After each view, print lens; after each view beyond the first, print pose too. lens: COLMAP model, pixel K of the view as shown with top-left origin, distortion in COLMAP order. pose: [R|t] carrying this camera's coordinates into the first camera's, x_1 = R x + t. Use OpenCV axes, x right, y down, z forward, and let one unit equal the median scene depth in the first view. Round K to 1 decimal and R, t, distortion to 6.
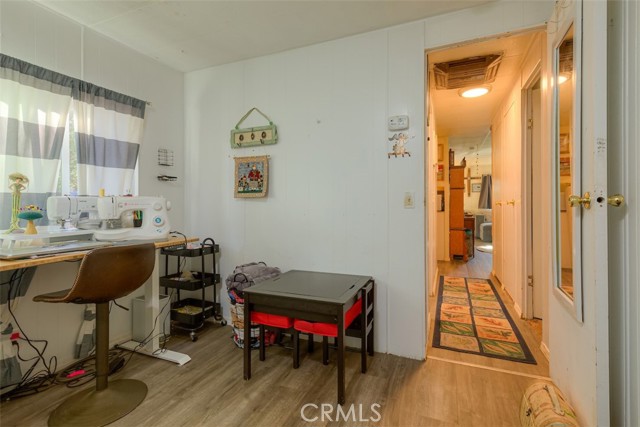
lens RADIAL K [[296.3, 0, 331.4], [0, 296.3, 200.0], [0, 0, 1]] dist [0.004521, 0.001757]
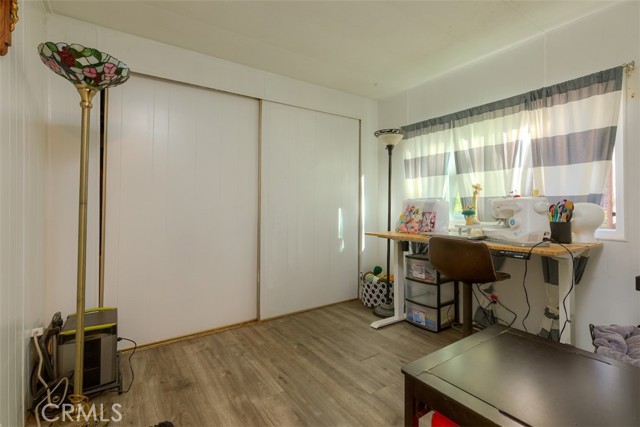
lens RADIAL K [[296.3, 0, 320.9], [0, 296.3, 210.3], [0, 0, 1]] dist [0.004521, 0.001757]
pose [[-0.541663, -0.011025, -0.840523, 0.486597], [-0.003390, 0.999935, -0.010931, 0.049411], [0.840589, -0.003072, -0.541665, 0.931789]]
